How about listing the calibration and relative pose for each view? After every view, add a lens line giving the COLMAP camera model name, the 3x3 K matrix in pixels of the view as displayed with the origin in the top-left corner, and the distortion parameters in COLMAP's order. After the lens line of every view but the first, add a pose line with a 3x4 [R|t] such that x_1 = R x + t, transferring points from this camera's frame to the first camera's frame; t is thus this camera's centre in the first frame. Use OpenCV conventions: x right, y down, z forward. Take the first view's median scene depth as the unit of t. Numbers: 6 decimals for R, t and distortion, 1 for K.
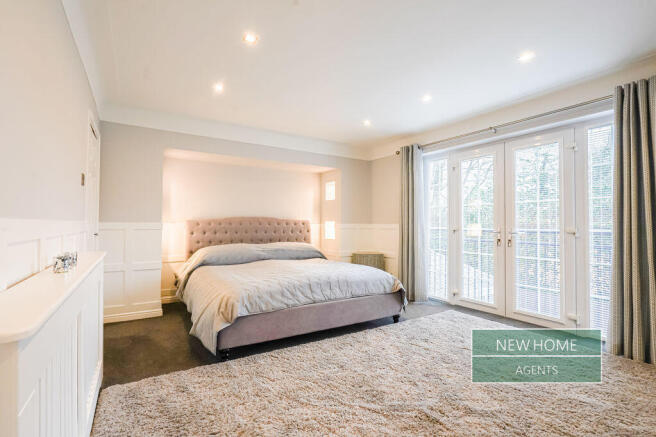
lens RADIAL K [[309.6, 0, 325.9], [0, 309.6, 219.2], [0, 0, 1]] dist [-0.011644, 0.002970]
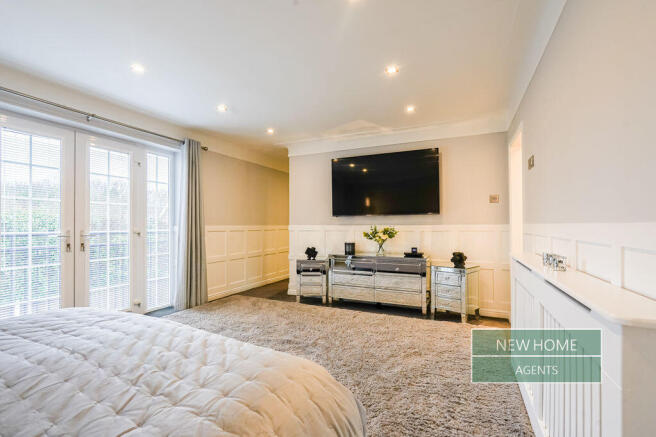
lens RADIAL K [[309.6, 0, 325.9], [0, 309.6, 223.5], [0, 0, 1]] dist [-0.011644, 0.002970]
pose [[-0.561778, 0.004477, 0.827276, -0.540567], [-0.011879, 0.999839, -0.013478, 0.013530], [-0.827202, -0.017399, -0.561635, 0.927697]]
